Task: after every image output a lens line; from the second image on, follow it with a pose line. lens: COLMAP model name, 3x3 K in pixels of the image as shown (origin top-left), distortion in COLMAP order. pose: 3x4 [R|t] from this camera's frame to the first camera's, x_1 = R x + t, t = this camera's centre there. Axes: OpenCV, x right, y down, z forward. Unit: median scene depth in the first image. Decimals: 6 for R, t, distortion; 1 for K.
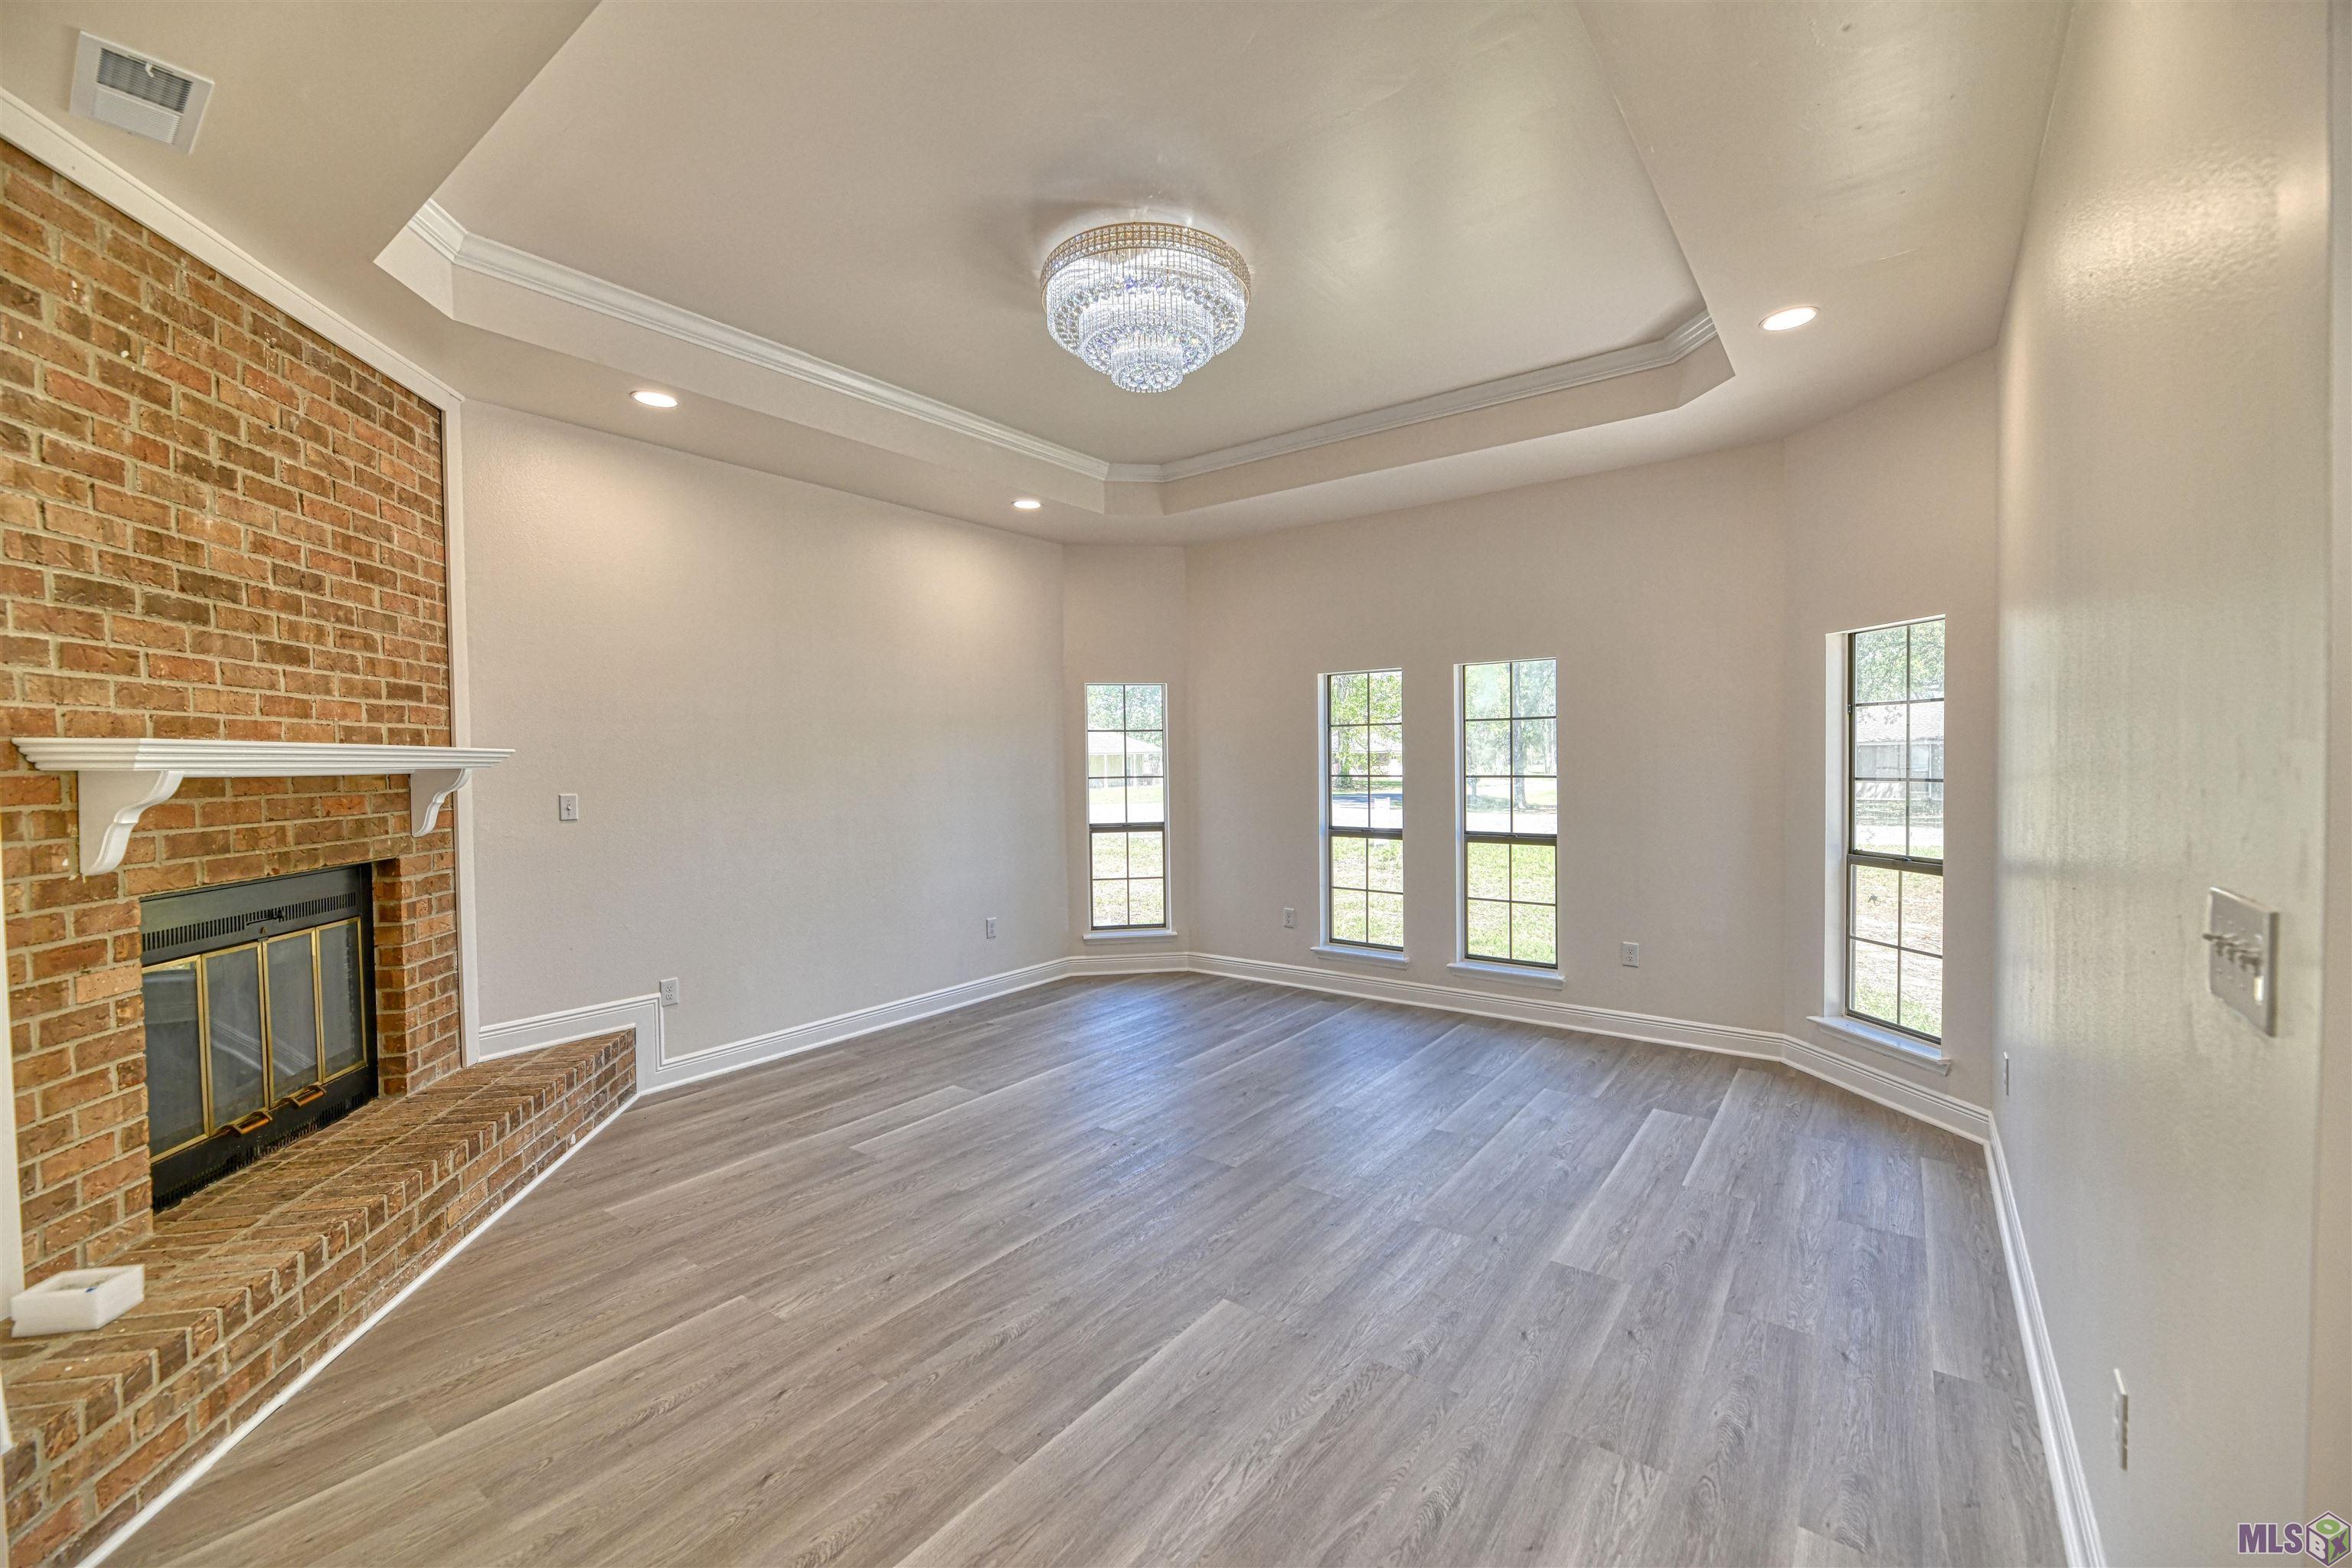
lens RADIAL K [[950.8, 0, 1187.0], [0, 950.8, 780.5], [0, 0, 1]] dist [0.005093, -0.005060]
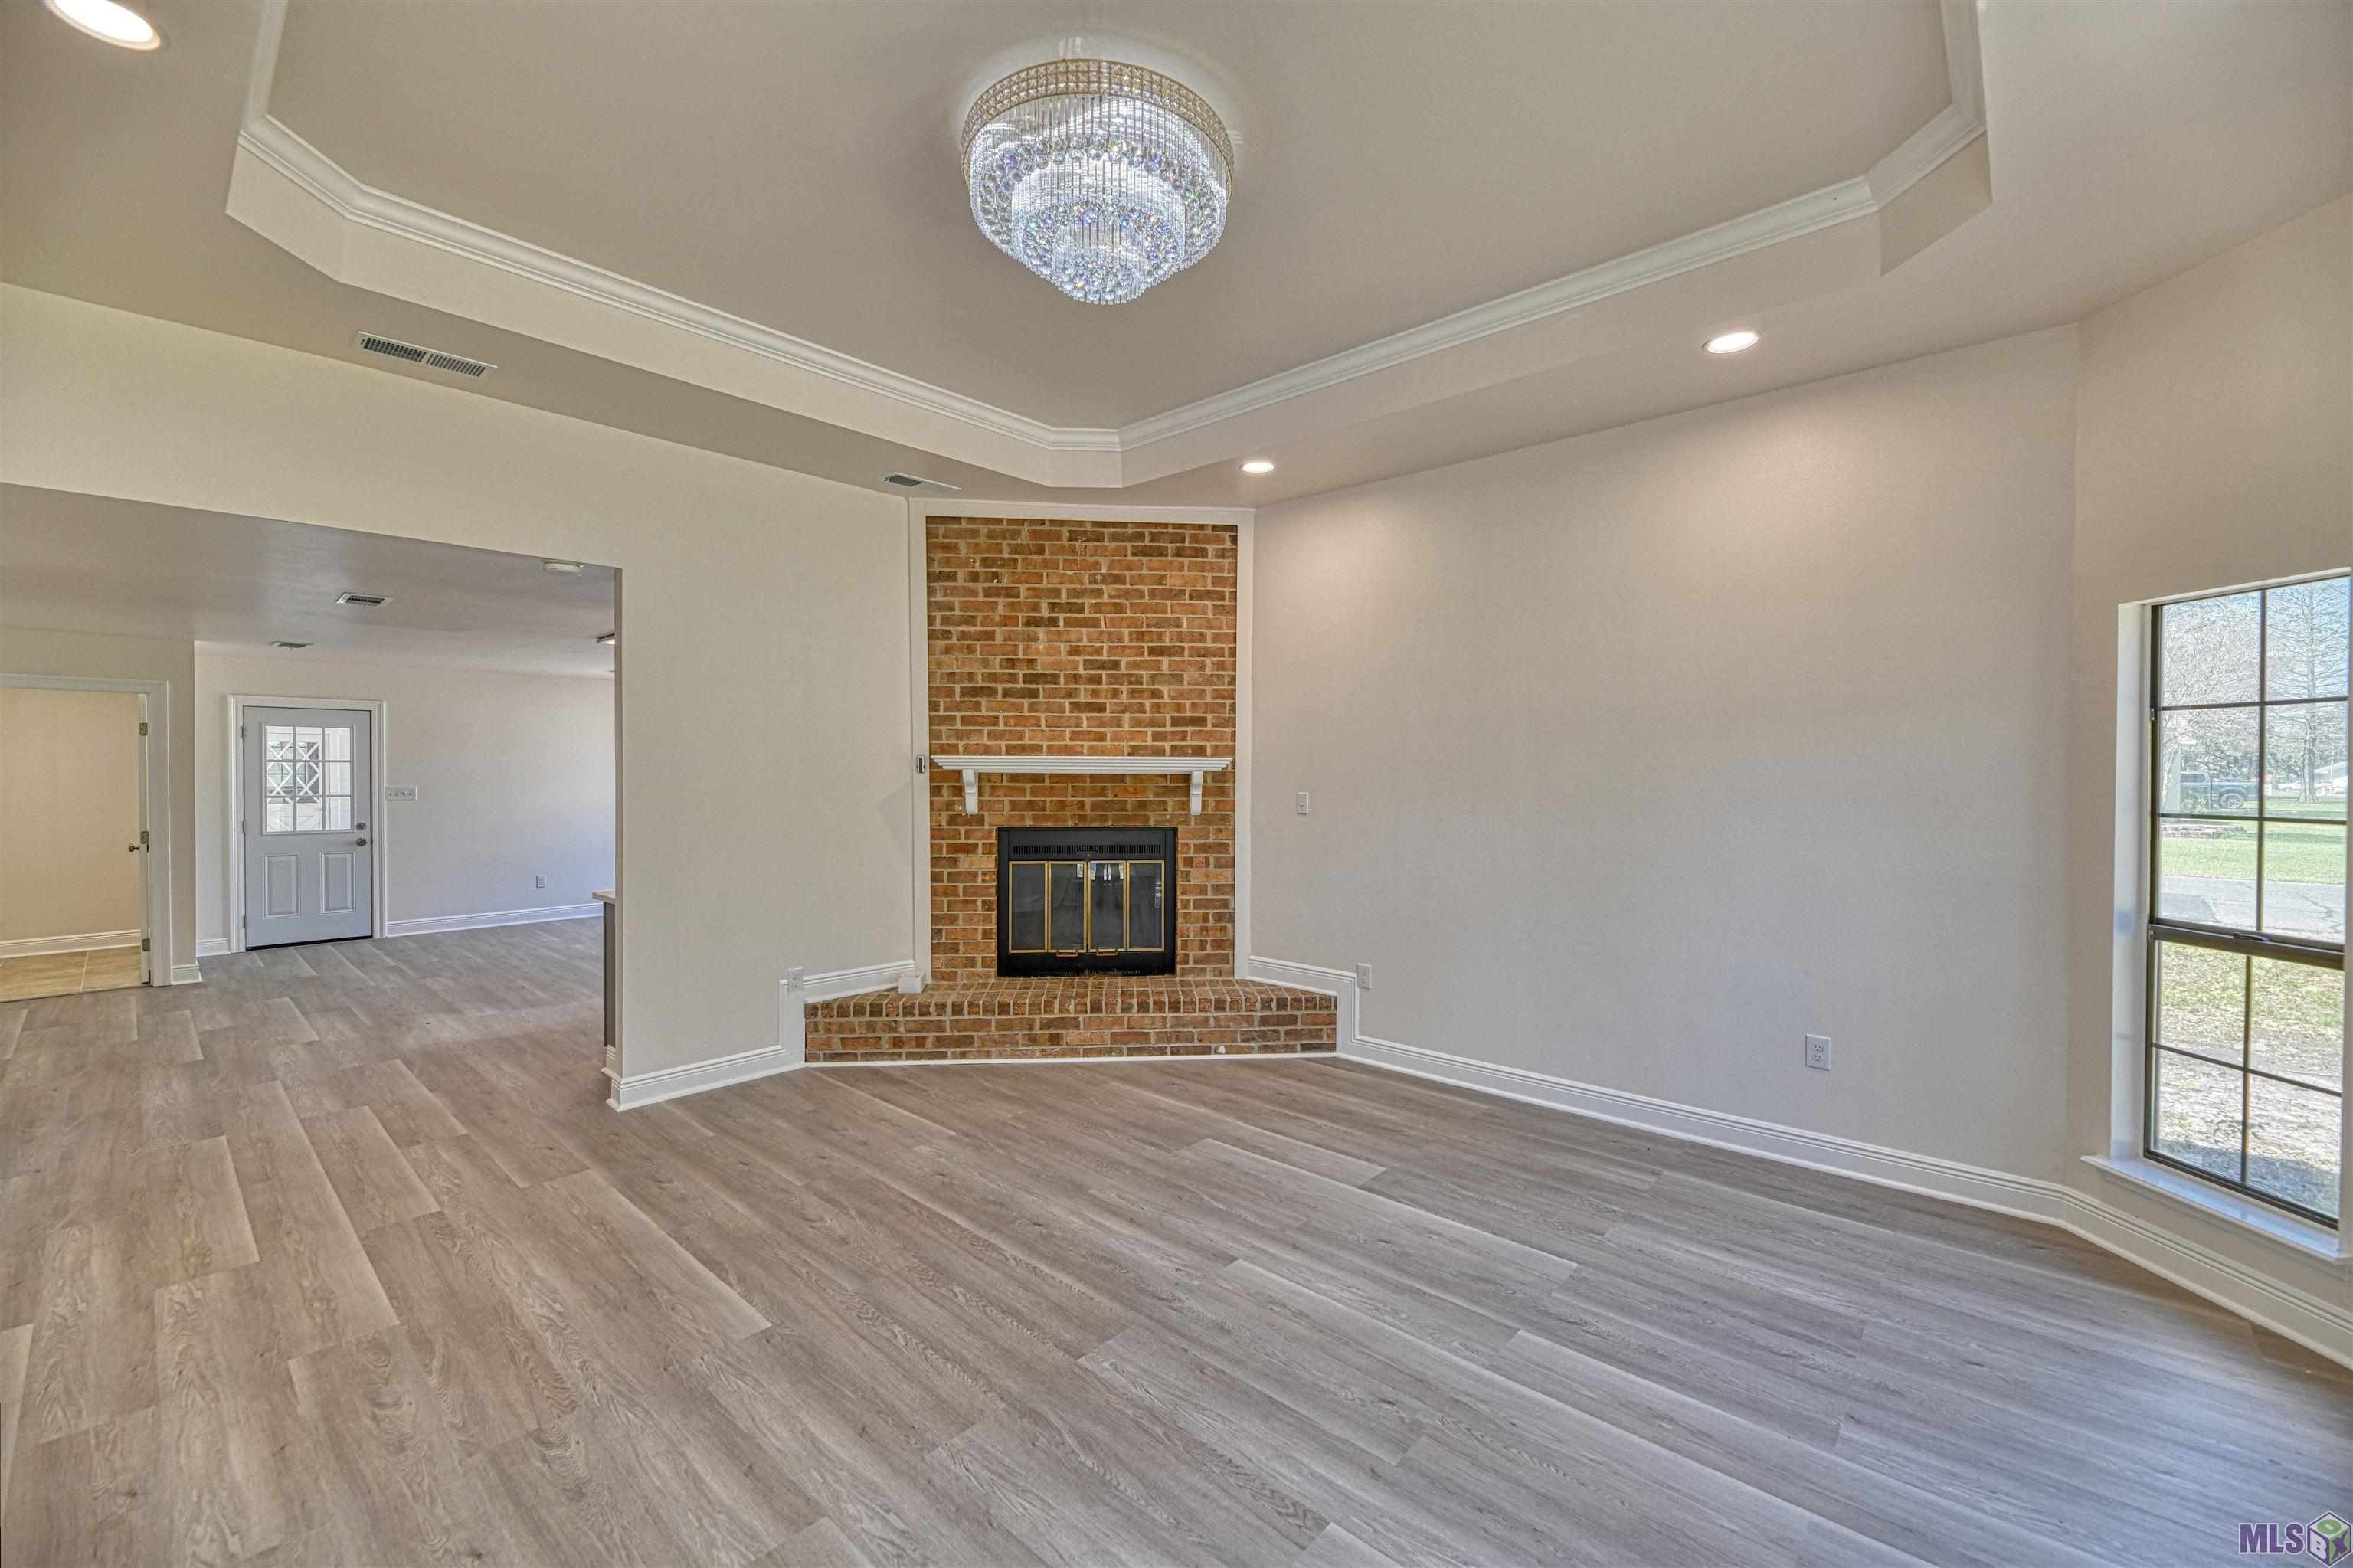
lens RADIAL K [[951.2, 0, 1187.5], [0, 951.2, 780.5], [0, 0, 1]] dist [0.005093, -0.005060]
pose [[-0.088031, 0.024187, -0.995824, 0.706293], [-0.024595, 0.999348, 0.026447, -0.036321], [0.995814, 0.026821, -0.087379, 1.098975]]
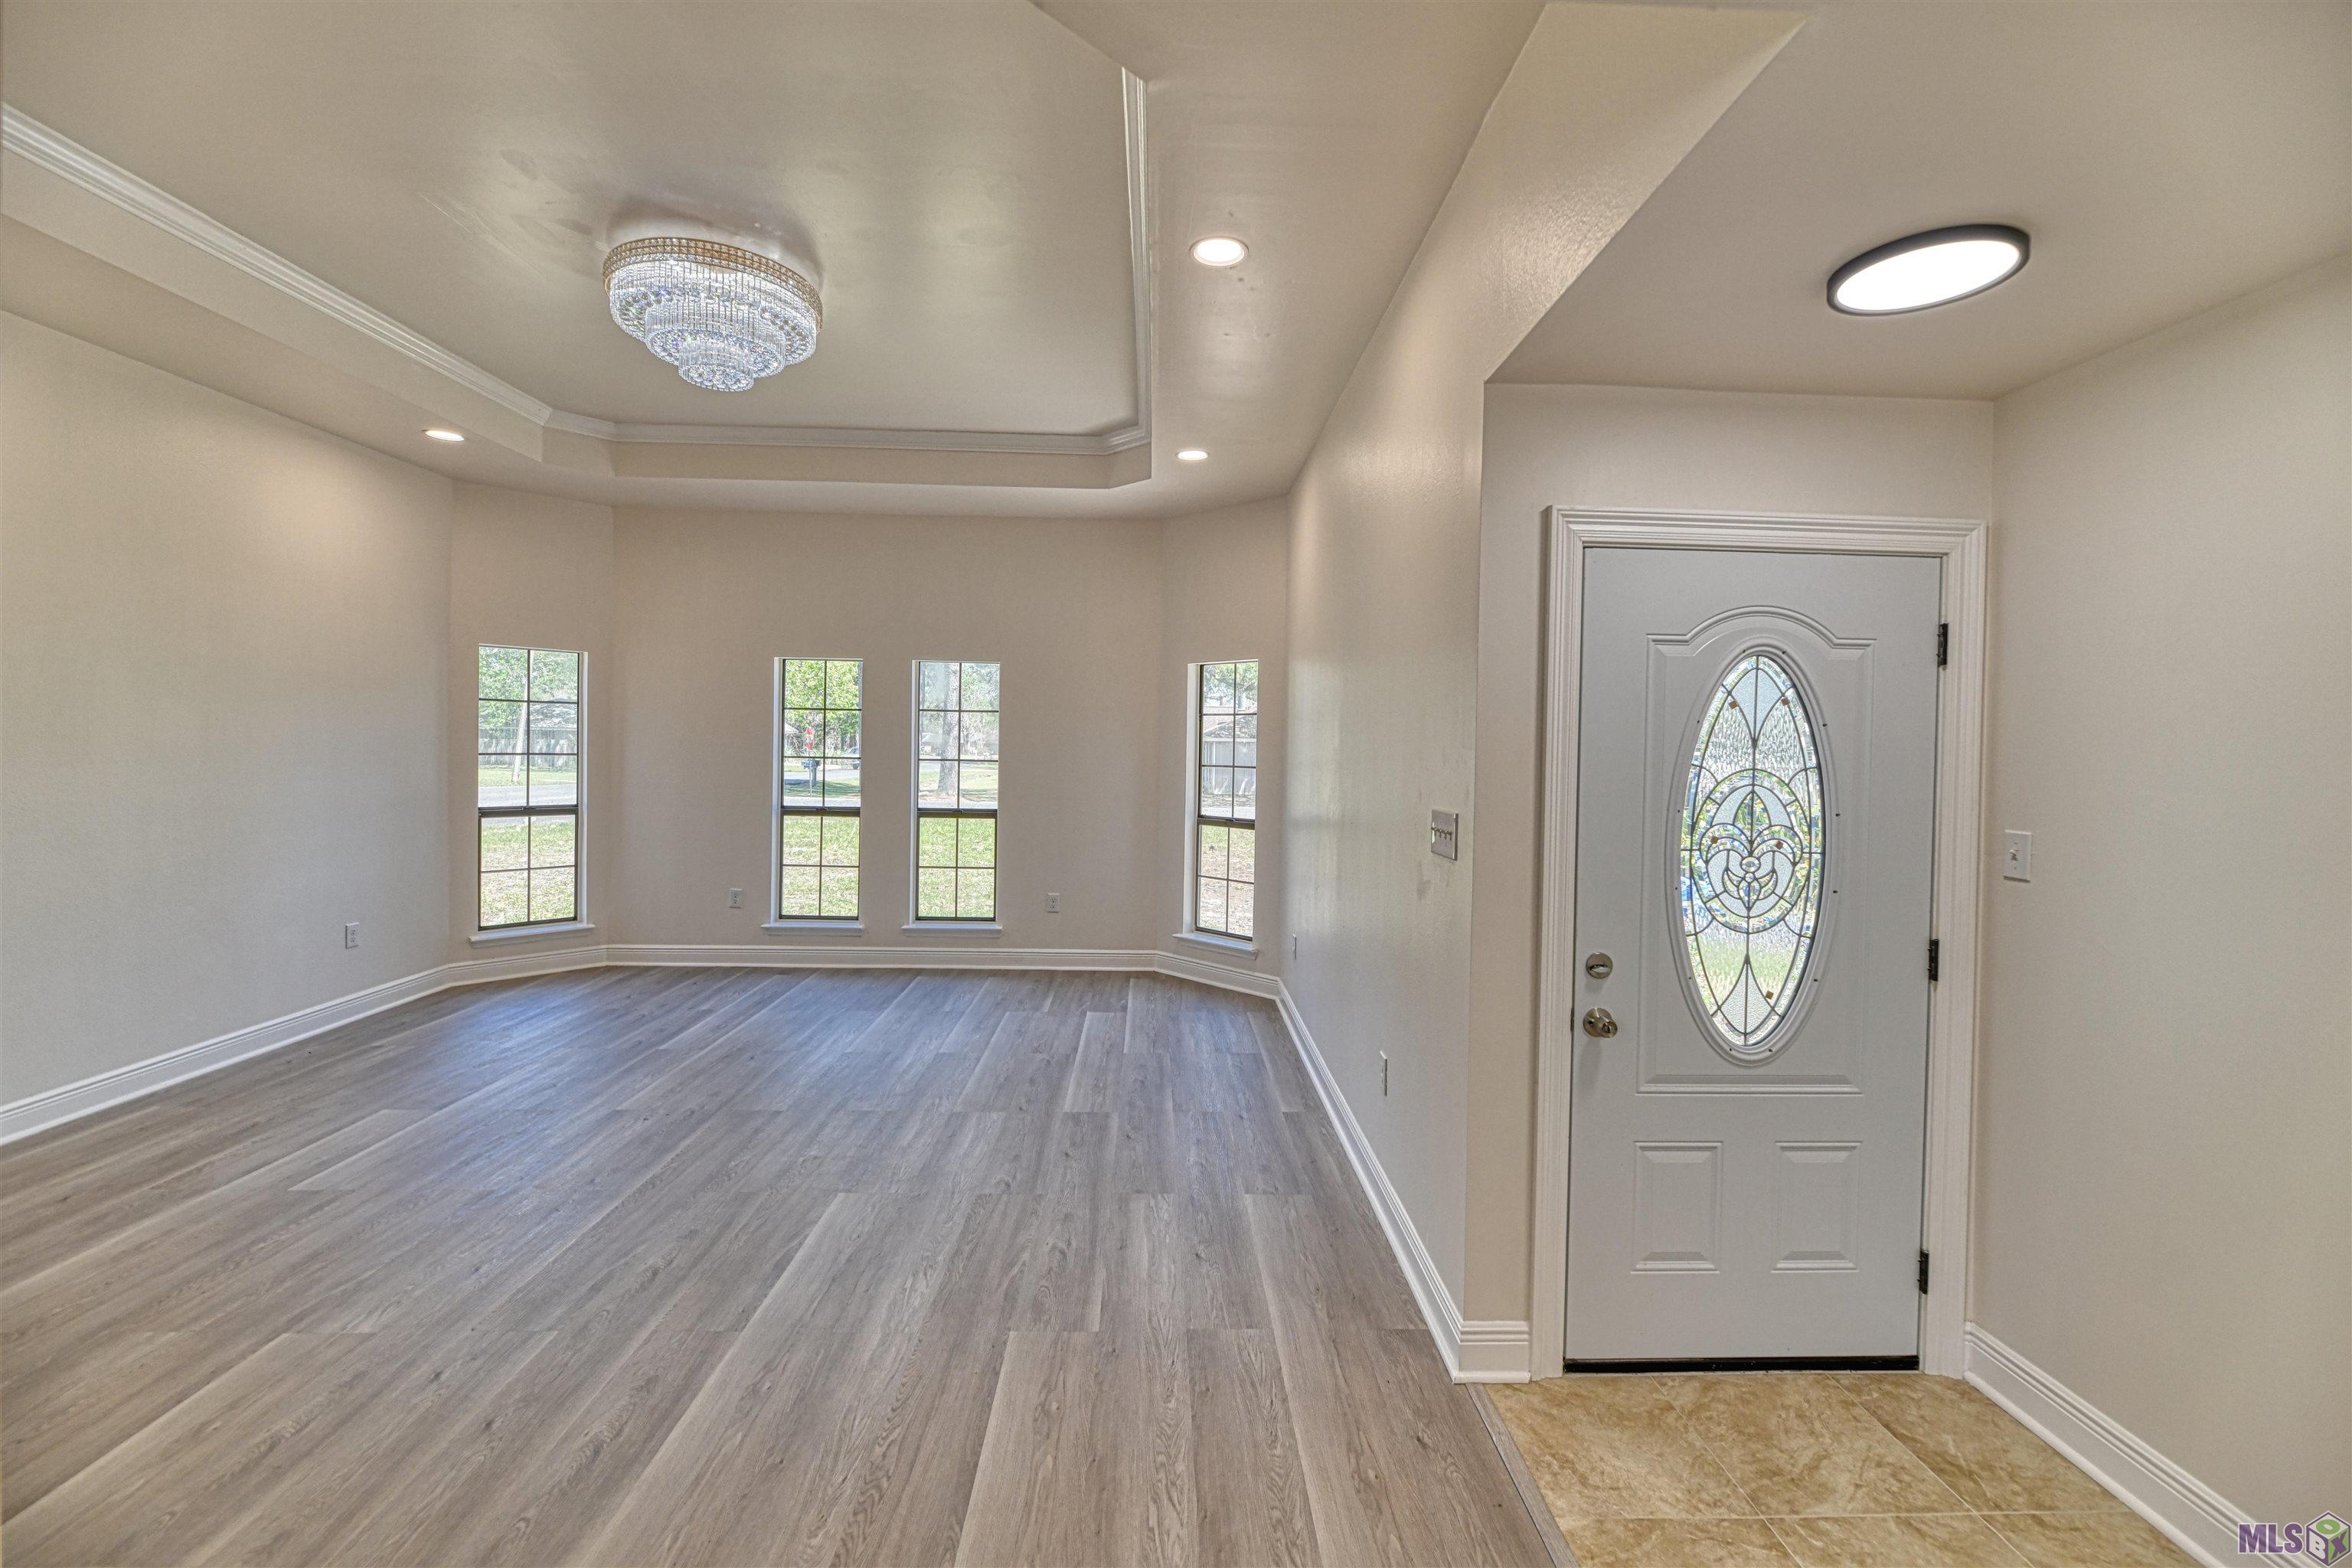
lens RADIAL K [[980.9, 0, 1178.7], [0, 980.9, 758.3], [0, 0, 1]] dist [0.001031, -0.000196]
pose [[0.783566, 0.018527, 0.621032, -0.295158], [-0.013821, 0.999828, -0.012389, 0.006669], [-0.621155, 0.001125, 0.783687, -0.168281]]
